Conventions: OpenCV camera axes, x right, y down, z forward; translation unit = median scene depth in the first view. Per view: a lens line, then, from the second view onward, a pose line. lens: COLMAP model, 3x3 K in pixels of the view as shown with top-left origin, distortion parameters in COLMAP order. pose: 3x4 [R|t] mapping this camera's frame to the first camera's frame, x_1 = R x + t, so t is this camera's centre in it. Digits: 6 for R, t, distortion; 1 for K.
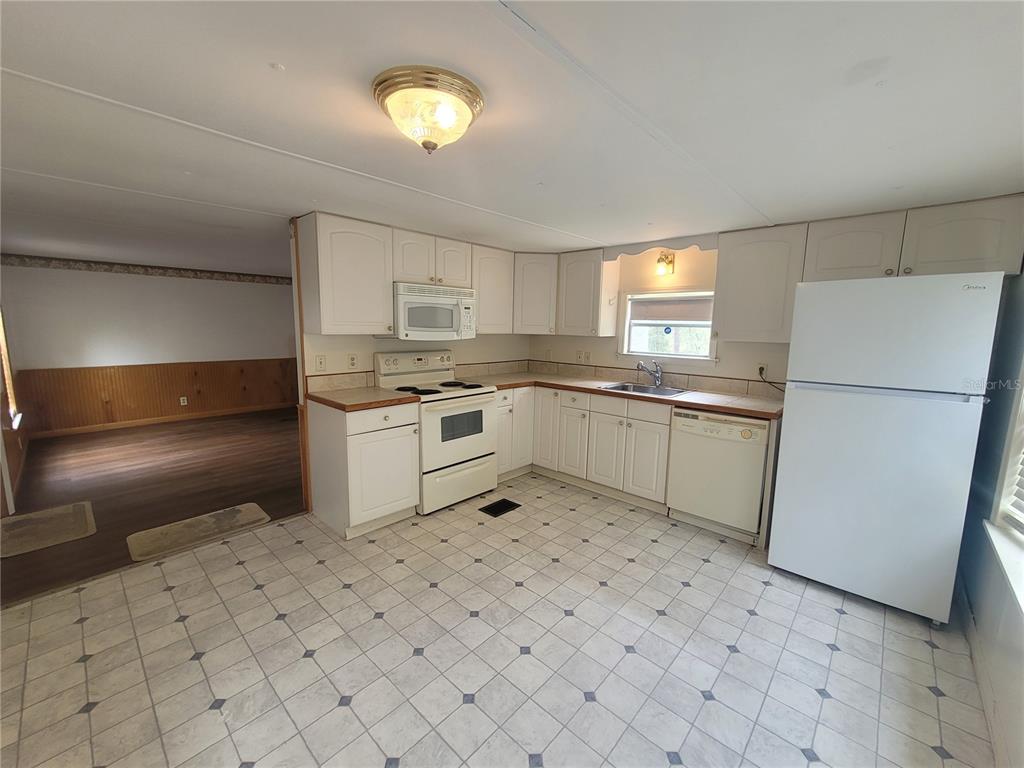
lens RADIAL K [[418.8, 0, 517.1], [0, 418.8, 387.0], [0, 0, 1]] dist [-0.004688, 0.000146]
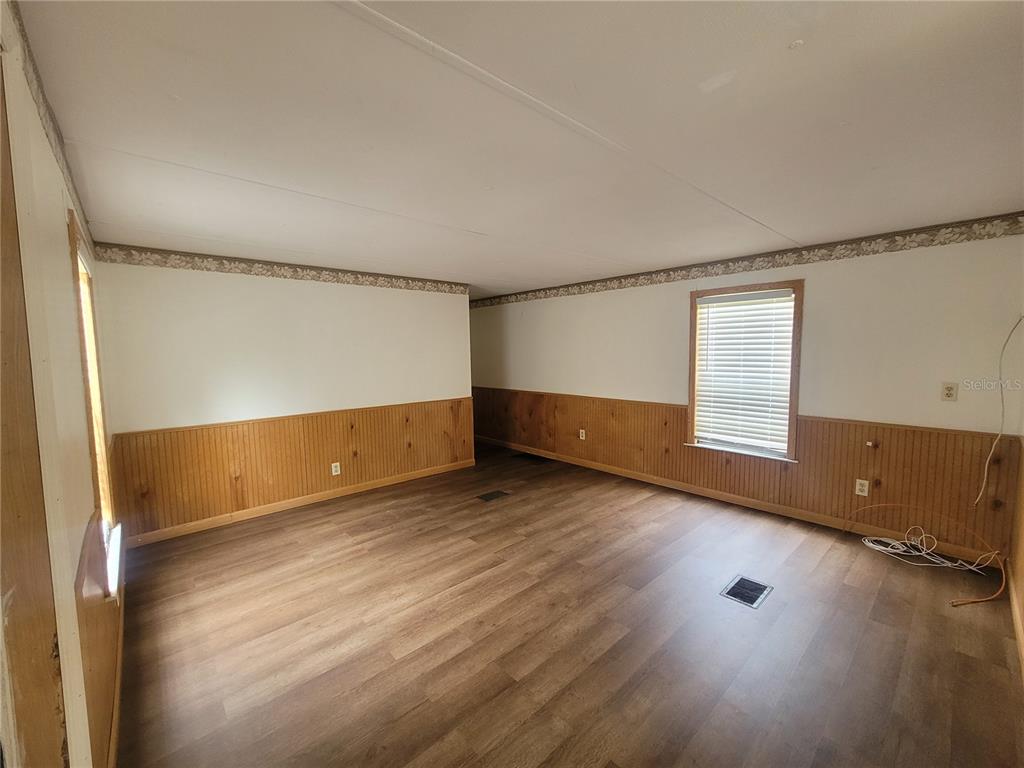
lens RADIAL K [[418.8, 0, 511.4], [0, 418.8, 387.7], [0, 0, 1]] dist [-0.004688, 0.000146]
pose [[0.994909, -0.023674, -0.097958, -0.664225], [0.017847, 0.998042, -0.059942, -0.072576], [0.099186, 0.057889, 0.993384, 0.531293]]
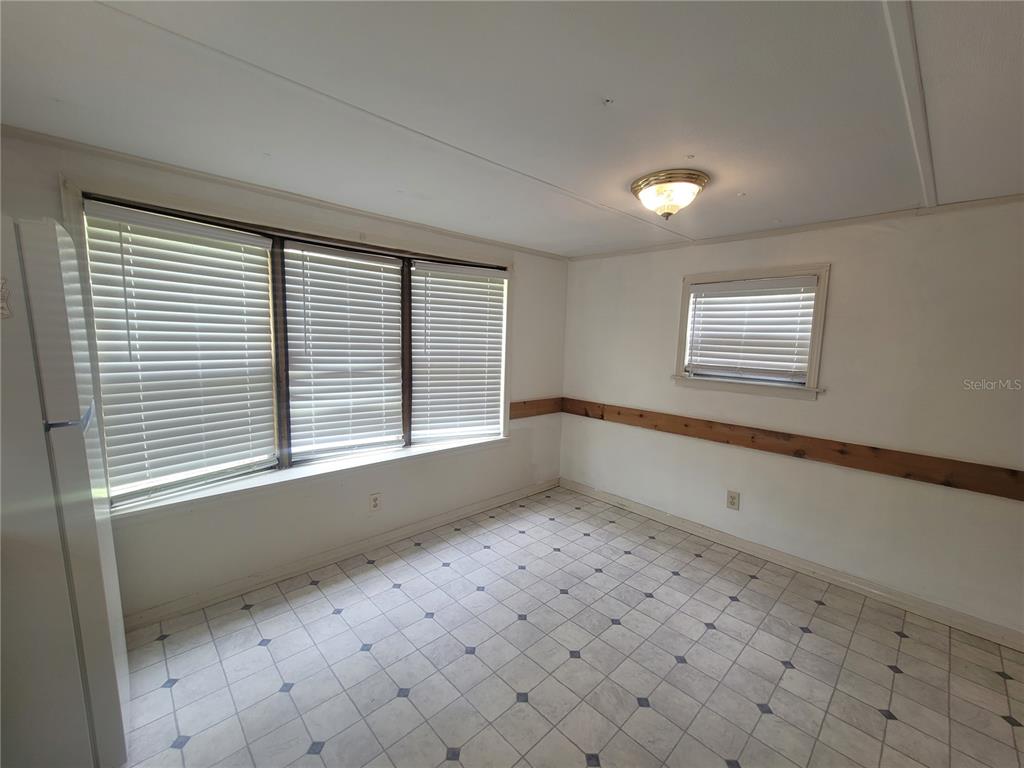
lens RADIAL K [[418.8, 0, 514.4], [0, 418.8, 385.9], [0, 0, 1]] dist [-0.004688, 0.000146]
pose [[-0.996775, -0.049779, 0.062942, 0.061420], [-0.031444, 0.963908, 0.264373, -0.118033], [-0.073830, 0.261541, -0.962364, 0.829898]]
